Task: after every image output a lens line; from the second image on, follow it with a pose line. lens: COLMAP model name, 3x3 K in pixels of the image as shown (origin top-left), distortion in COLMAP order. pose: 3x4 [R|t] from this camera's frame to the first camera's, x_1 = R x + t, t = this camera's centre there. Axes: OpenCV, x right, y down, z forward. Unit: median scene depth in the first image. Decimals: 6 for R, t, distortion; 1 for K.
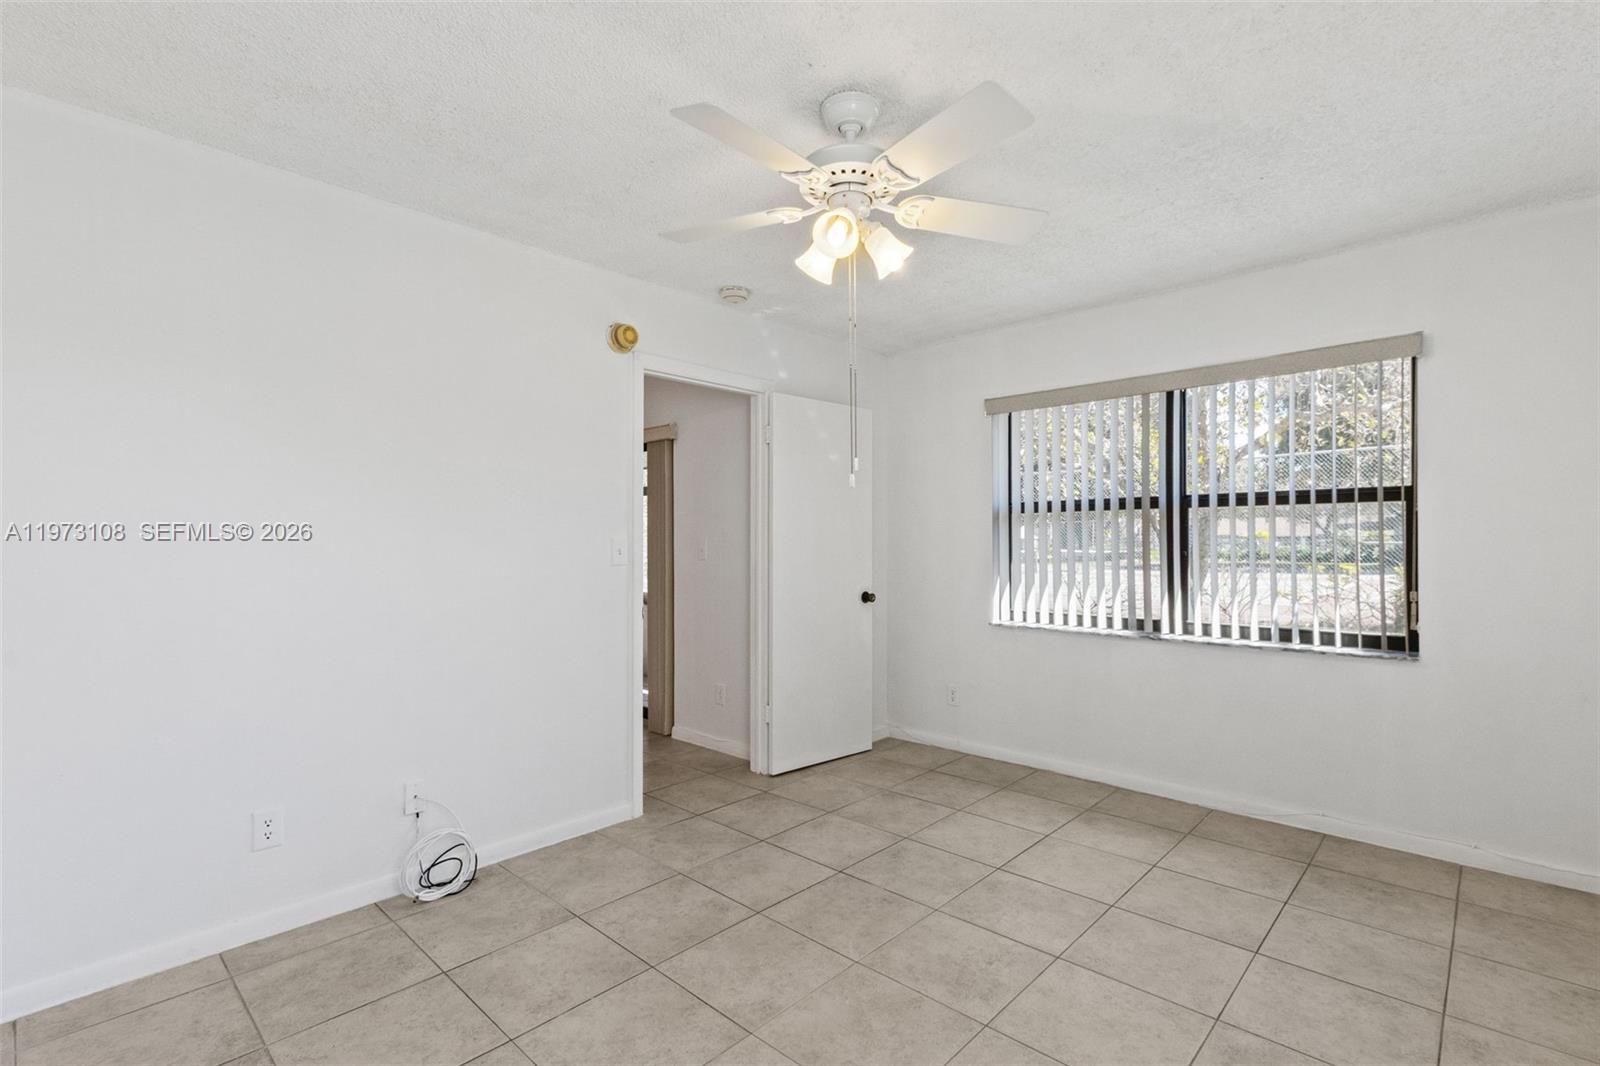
lens RADIAL K [[733.6, 0, 795.9], [0, 733.6, 531.0], [0, 0, 1]] dist [0.002644, -0.002399]
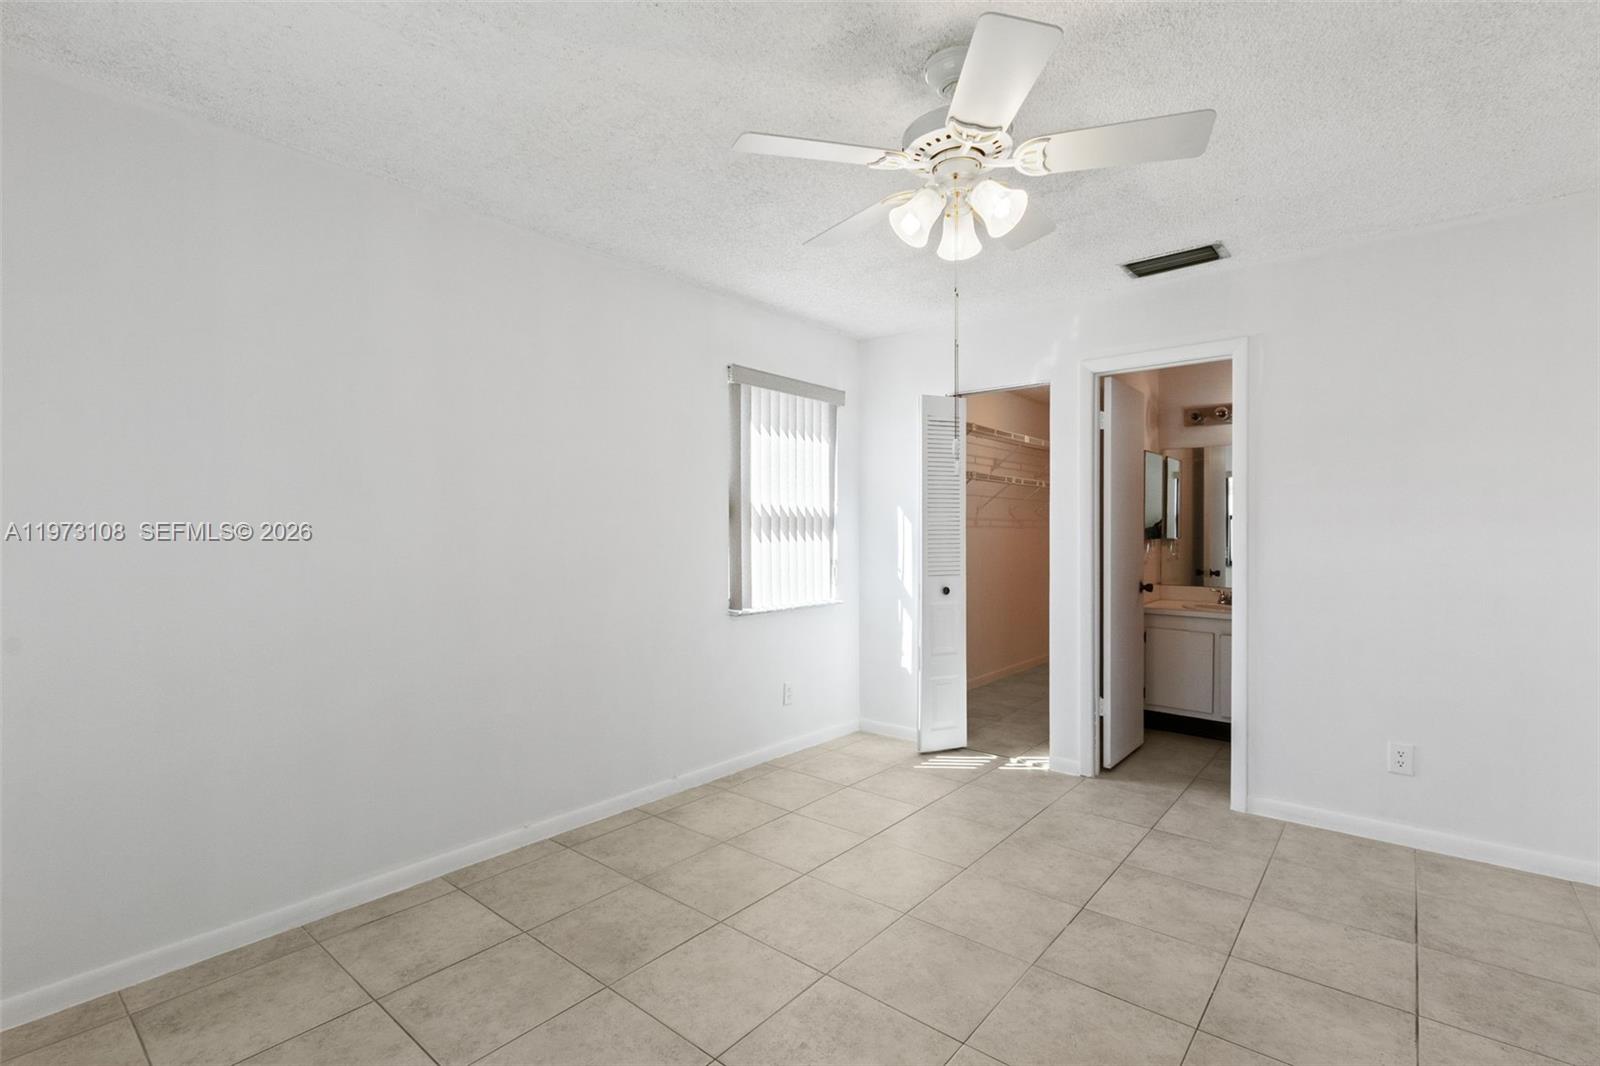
lens RADIAL K [[733.6, 0, 809.7], [0, 733.6, 531.1], [0, 0, 1]] dist [0.002644, -0.002399]
pose [[-0.996694, 0.003687, -0.081166, 0.239923], [0.004959, 0.999868, -0.015482, 0.018879], [0.081098, -0.015833, -0.996580, 1.364625]]
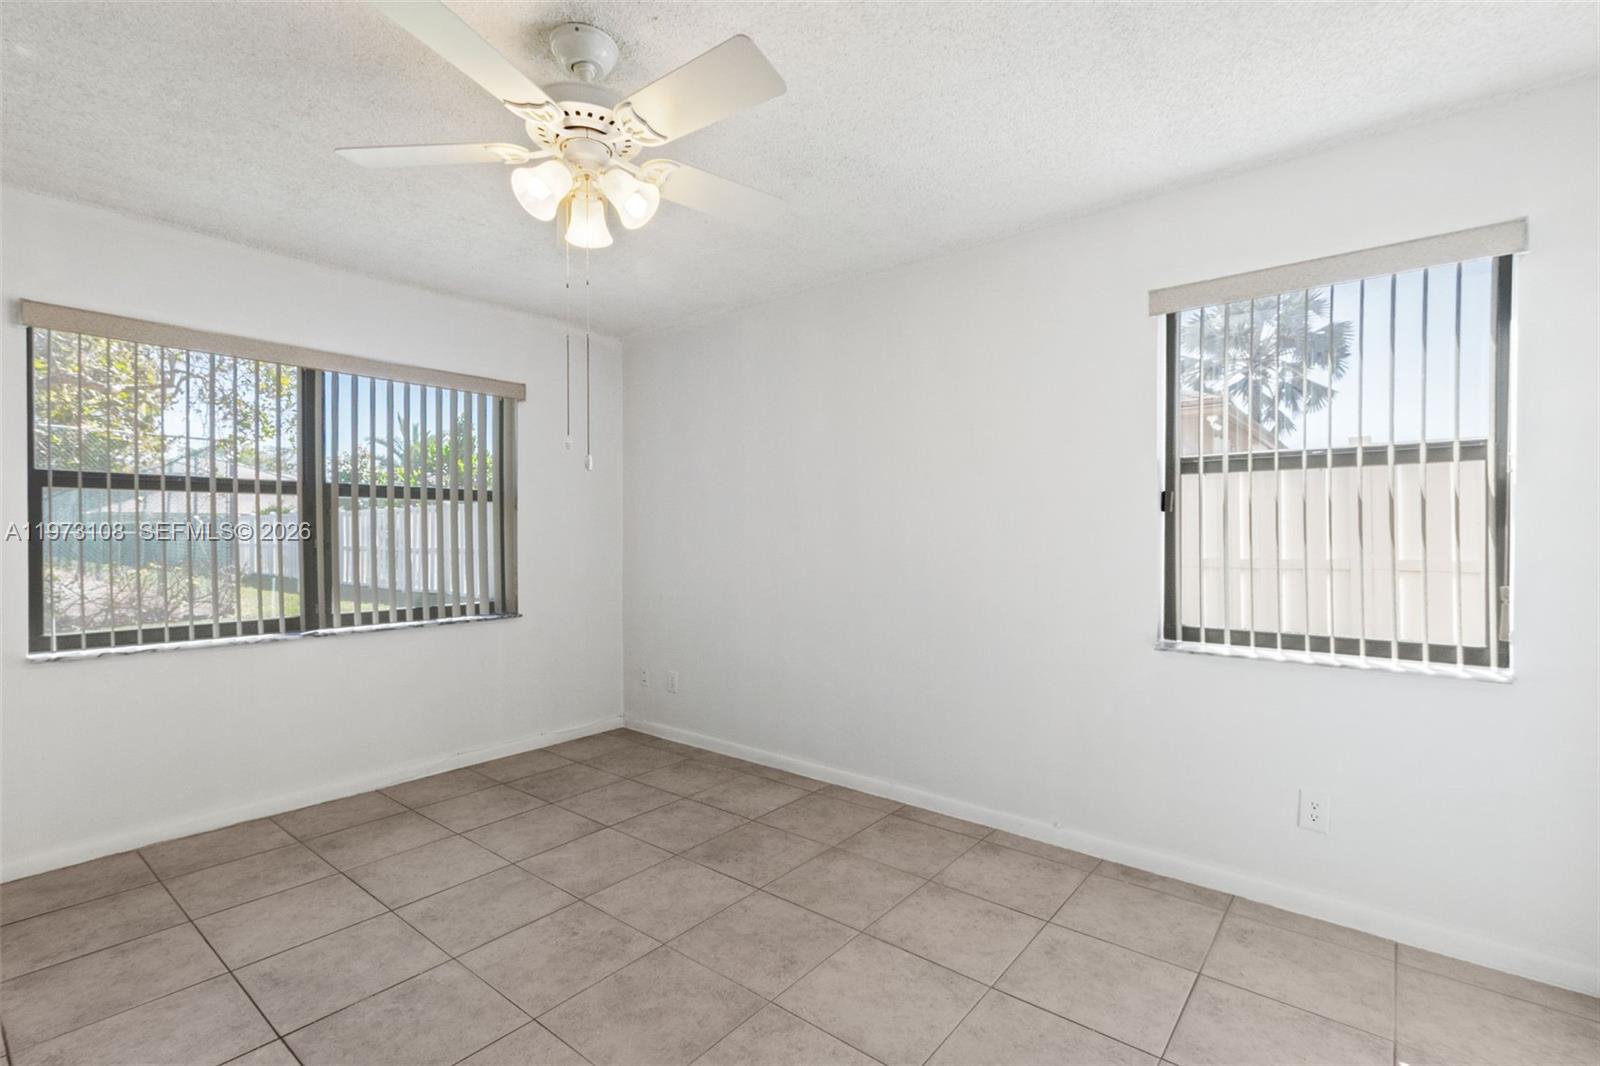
lens RADIAL K [[733.6, 0, 805.8], [0, 733.6, 534.2], [0, 0, 1]] dist [0.002644, -0.002399]
pose [[-0.088677, -0.001673, 0.996059, -0.602665], [-0.015994, 0.999872, 0.000255, 0.009768], [-0.995932, -0.015908, -0.088692, 0.577363]]
